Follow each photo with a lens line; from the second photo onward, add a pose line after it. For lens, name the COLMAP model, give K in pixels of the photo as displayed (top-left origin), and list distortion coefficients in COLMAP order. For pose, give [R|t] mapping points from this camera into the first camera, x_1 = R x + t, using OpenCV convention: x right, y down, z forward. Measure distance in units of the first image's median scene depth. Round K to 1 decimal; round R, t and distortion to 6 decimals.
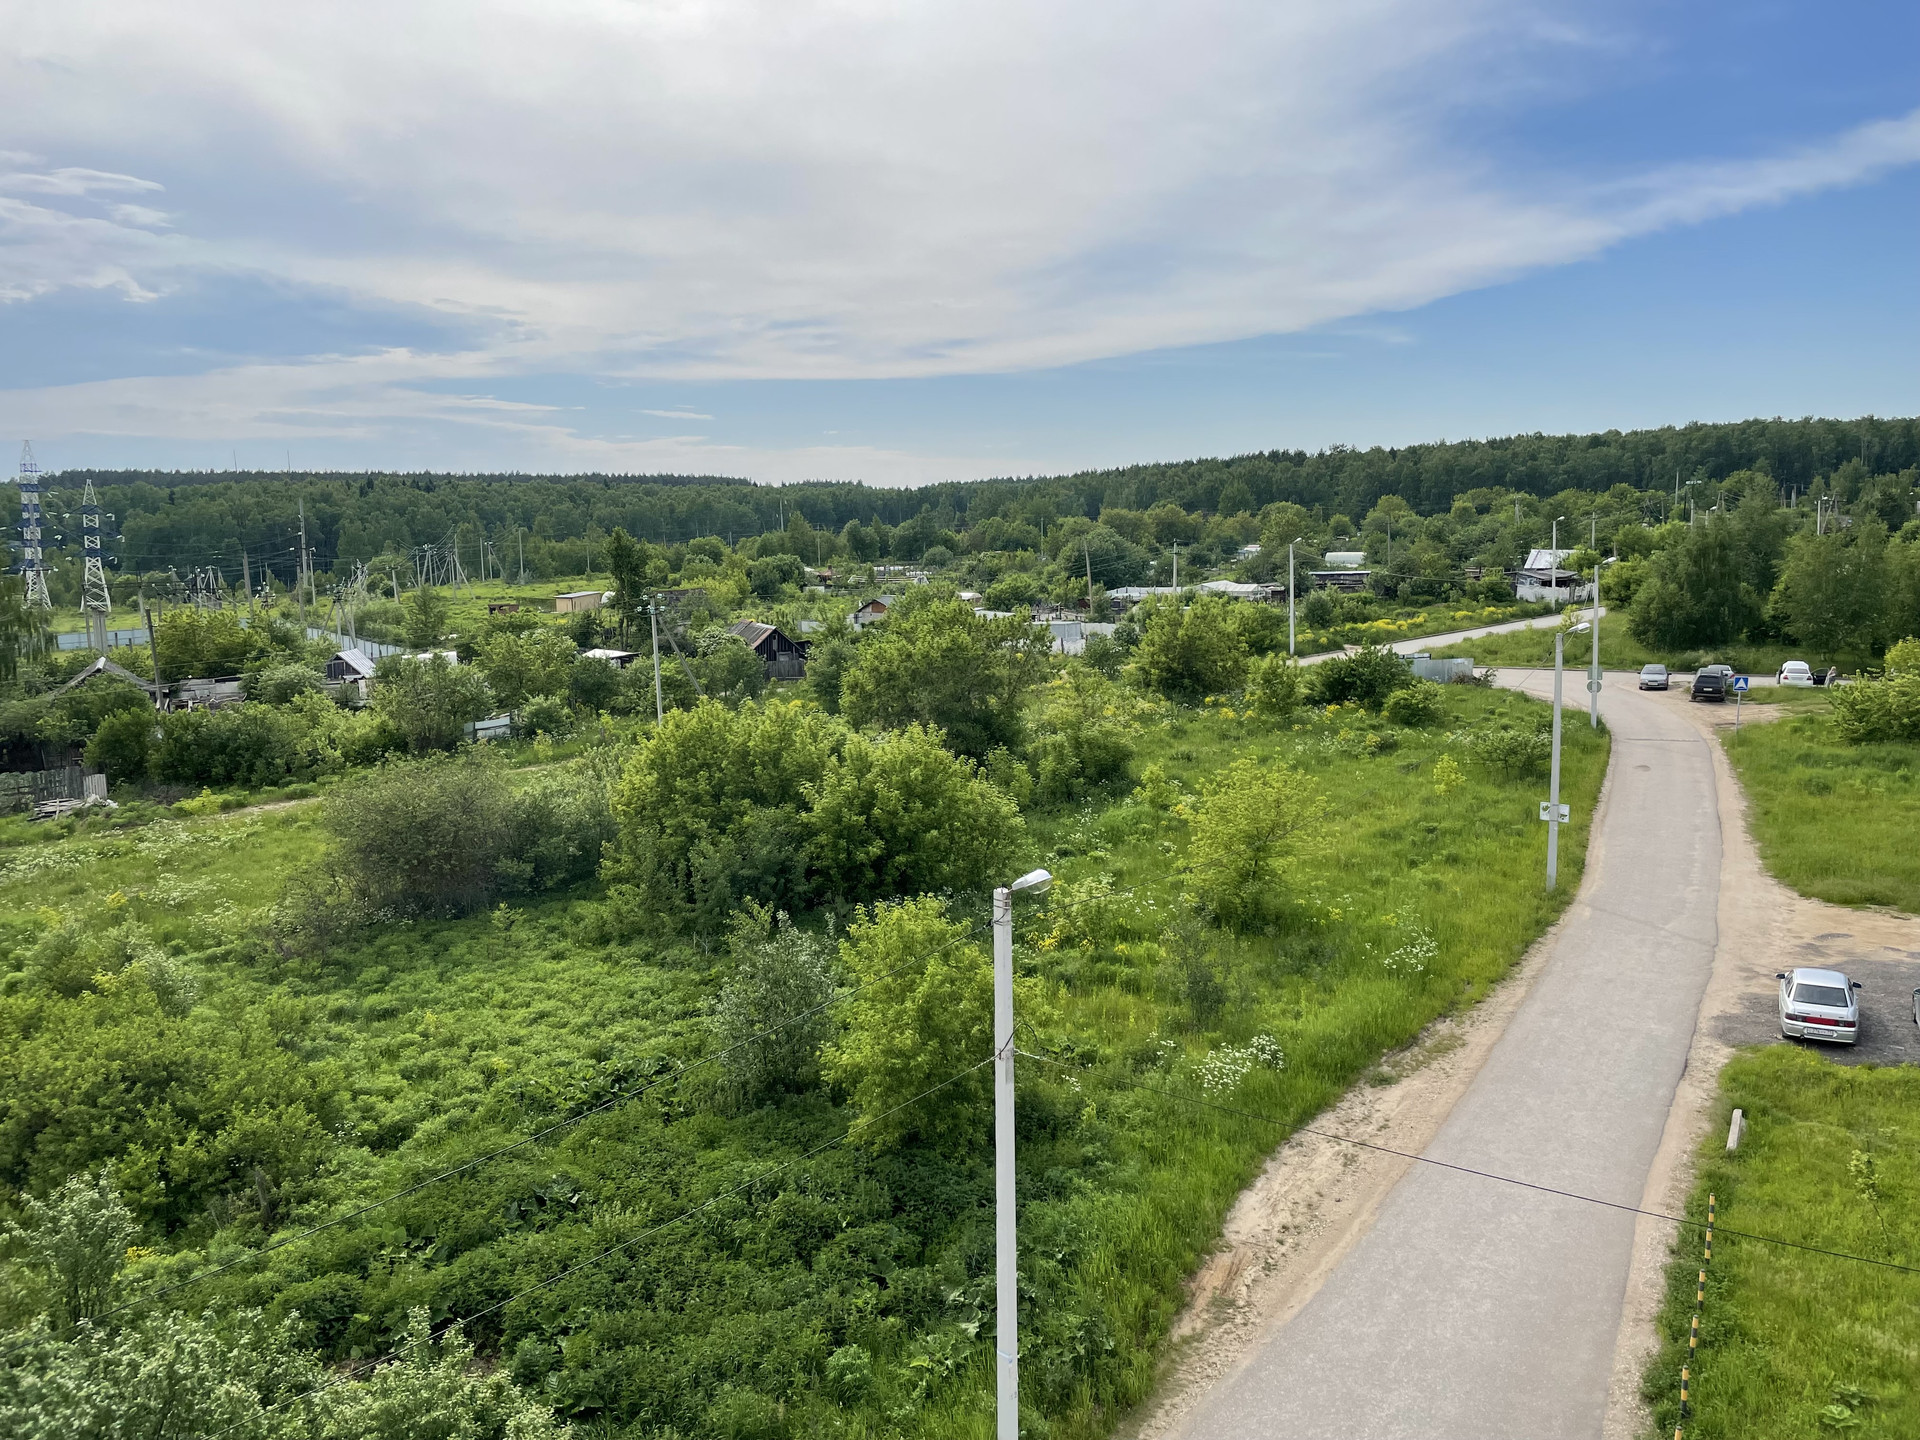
lens RADIAL K [[1471.2, 0, 942.1], [0, 1471.2, 710.4], [0, 0, 1]] dist [0.077161, -0.101275]
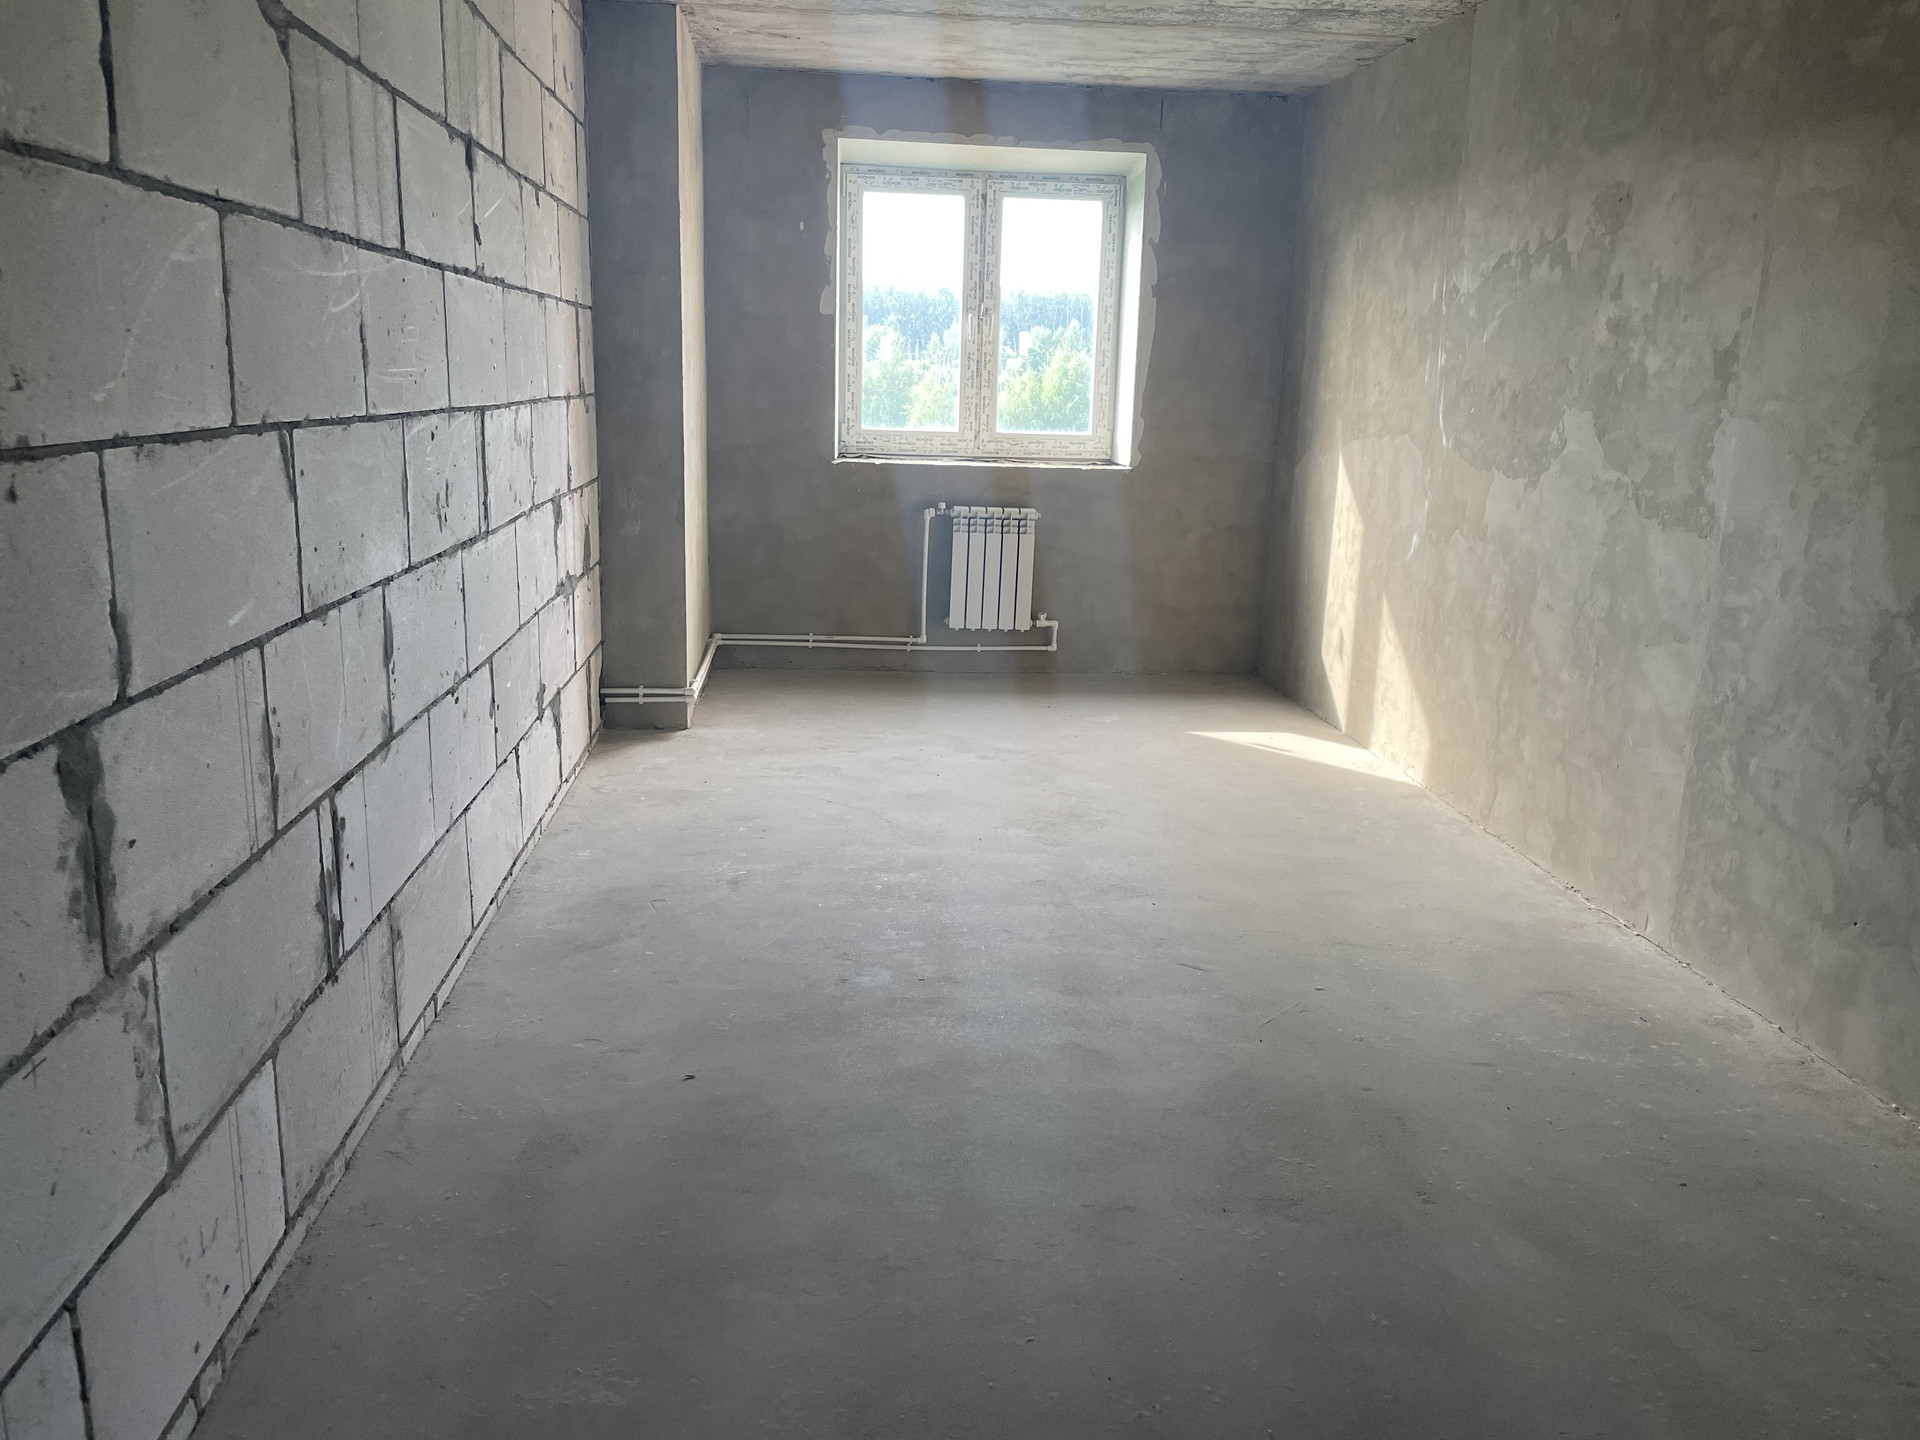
lens RADIAL K [[1471.2, 0, 948.3], [0, 1471.2, 726.8], [0, 0, 1]] dist [0.077161, -0.101275]
pose [[0.845563, -0.099669, 0.524489, -1.107700], [0.041436, 0.991707, 0.121654, 0.233606], [-0.532265, -0.081133, 0.842681, -0.810758]]
